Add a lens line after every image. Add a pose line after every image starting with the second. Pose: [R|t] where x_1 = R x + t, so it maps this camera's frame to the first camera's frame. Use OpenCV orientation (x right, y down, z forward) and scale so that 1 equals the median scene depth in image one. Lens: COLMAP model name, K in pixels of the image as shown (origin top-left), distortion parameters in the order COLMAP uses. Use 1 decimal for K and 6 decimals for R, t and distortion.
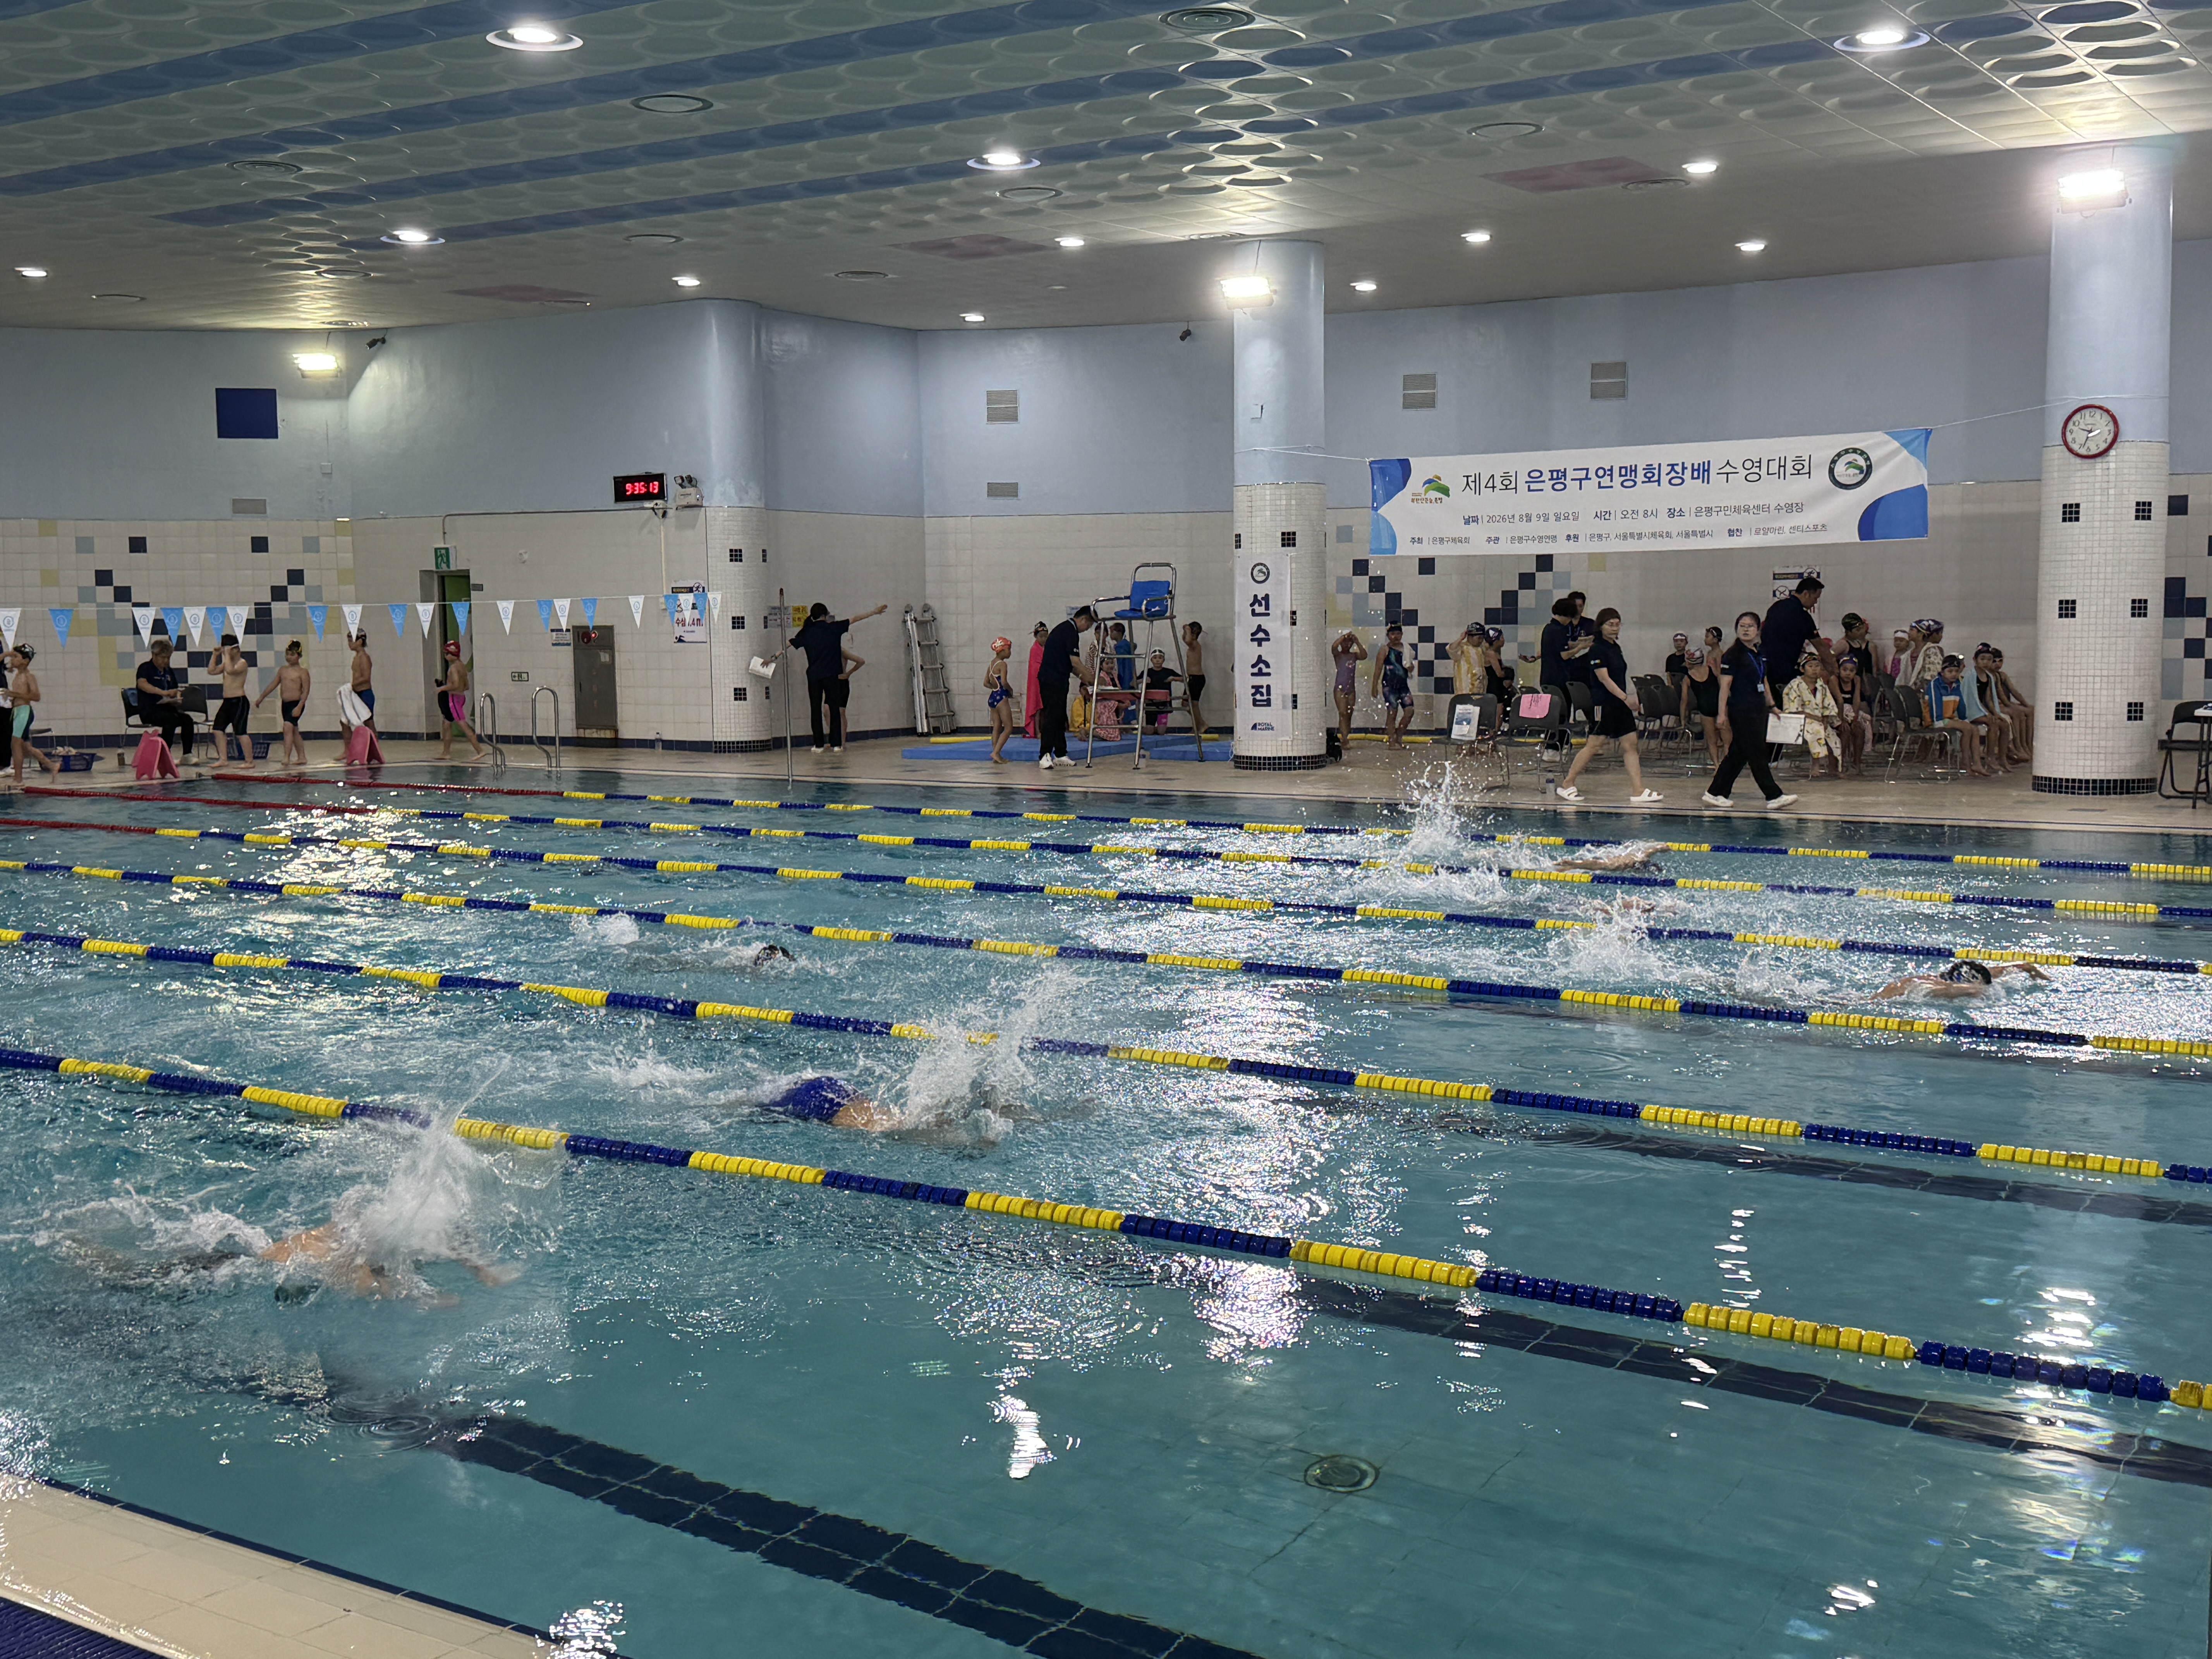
lens RADIAL K [[2394.7, 0, 1106.0], [0, 2394.7, 829.5], [0, 0, 1]] dist [0.214280, -0.534221]
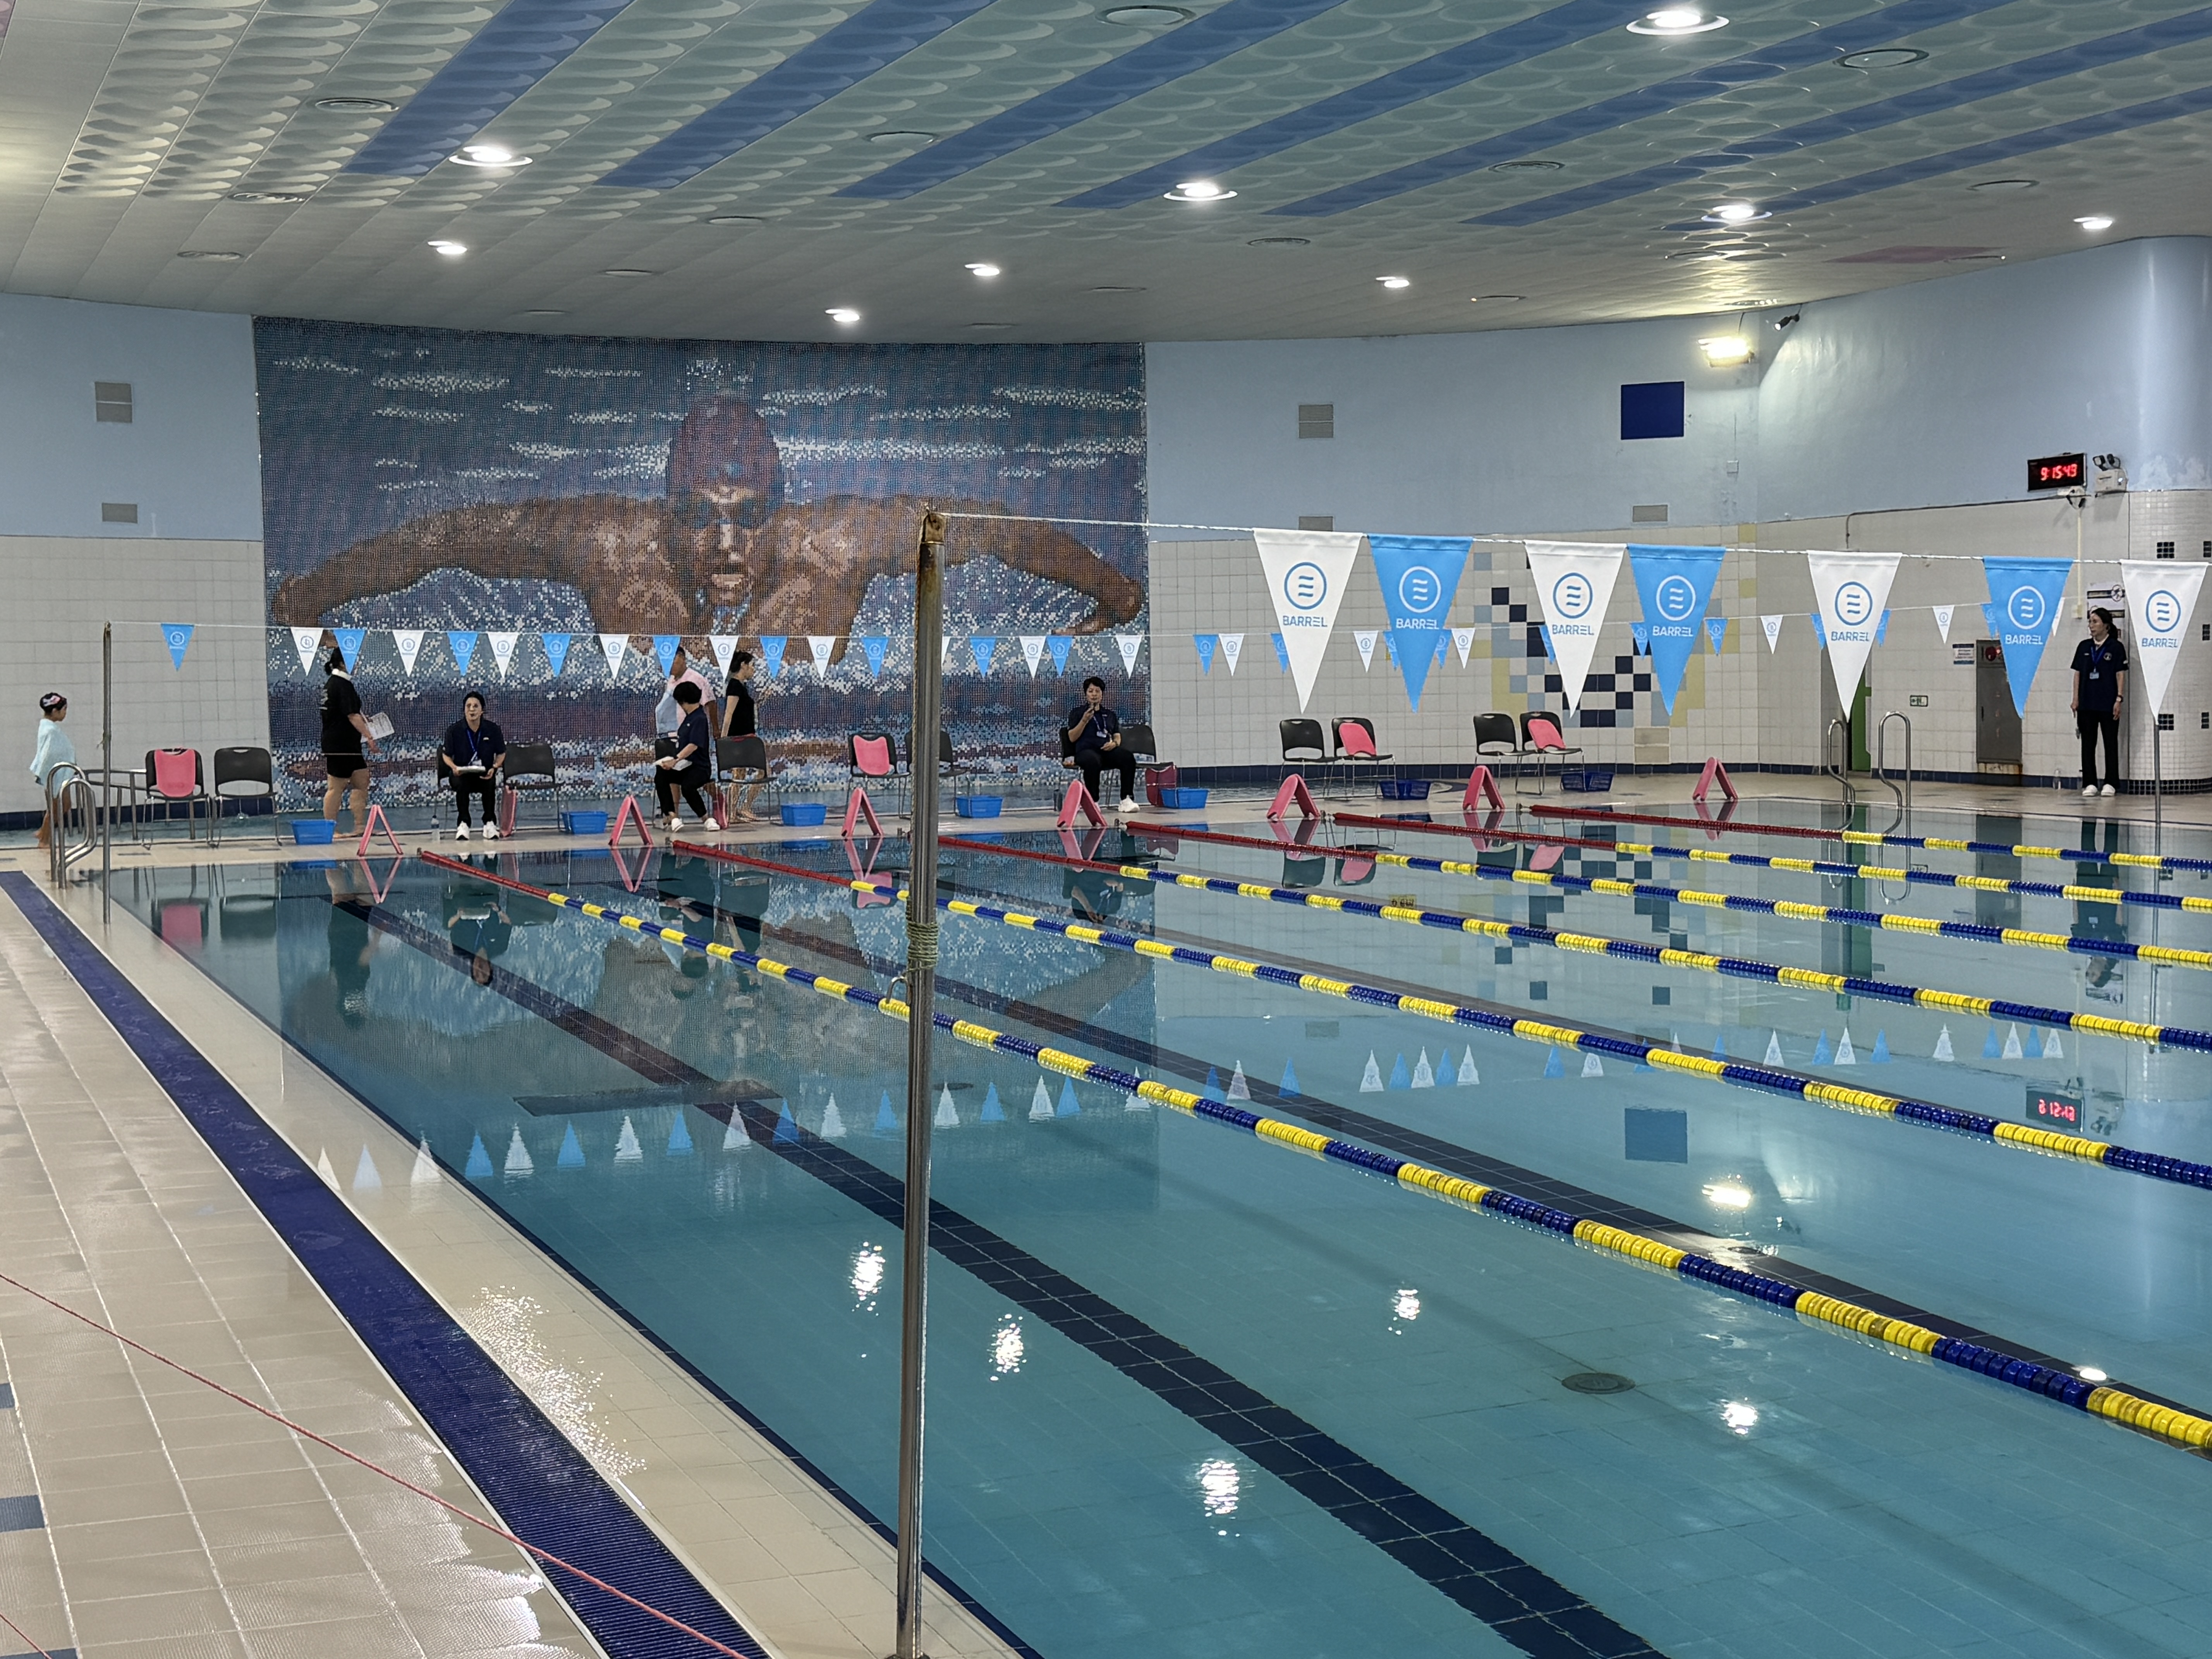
lens RADIAL K [[3082.0, 0, 1106.0], [0, 3082.0, 829.5], [0, 0, 1]] dist [0.167601, 0.048414]
pose [[0.822654, 0.028614, -0.567822, 0.334901], [-0.041329, 0.999100, -0.009529, 0.008992], [0.567038, 0.031307, 0.823096, -0.133123]]
